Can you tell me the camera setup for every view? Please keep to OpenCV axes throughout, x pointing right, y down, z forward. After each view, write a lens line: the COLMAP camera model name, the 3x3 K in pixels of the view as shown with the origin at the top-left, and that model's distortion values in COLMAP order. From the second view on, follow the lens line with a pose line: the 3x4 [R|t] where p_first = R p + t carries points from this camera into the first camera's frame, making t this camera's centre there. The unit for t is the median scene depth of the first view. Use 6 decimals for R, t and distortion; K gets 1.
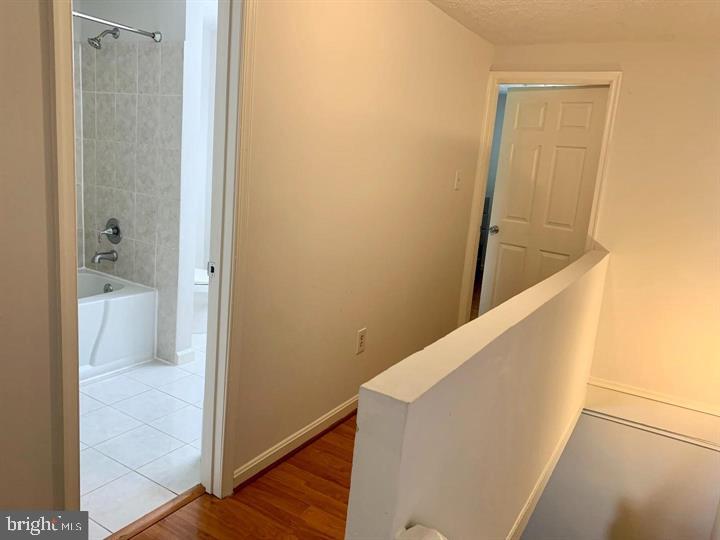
lens RADIAL K [[538.2, 0, 352.8], [0, 538.2, 266.5], [0, 0, 1]] dist [0.033112, -0.075550]
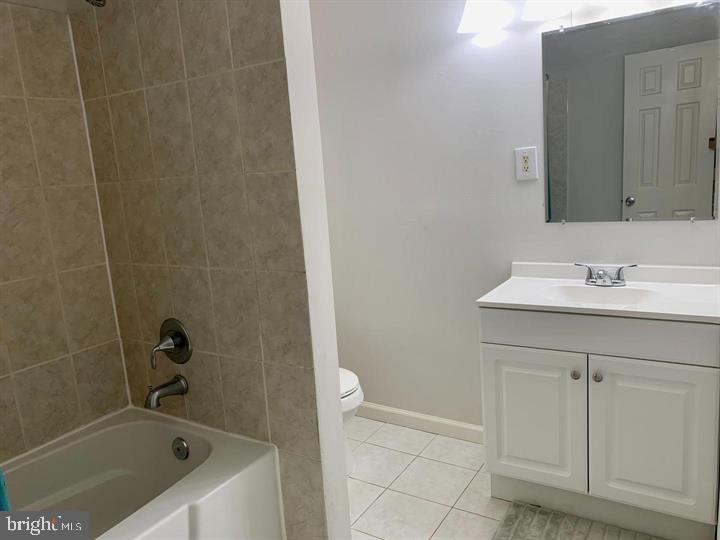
lens RADIAL K [[538.2, 0, 352.8], [0, 538.2, 266.5], [0, 0, 1]] dist [0.033112, -0.075550]
pose [[0.986897, -0.155488, -0.043113, -0.236261], [0.154316, 0.987586, -0.029325, -0.099136], [0.047137, 0.022287, 0.998640, 0.473690]]
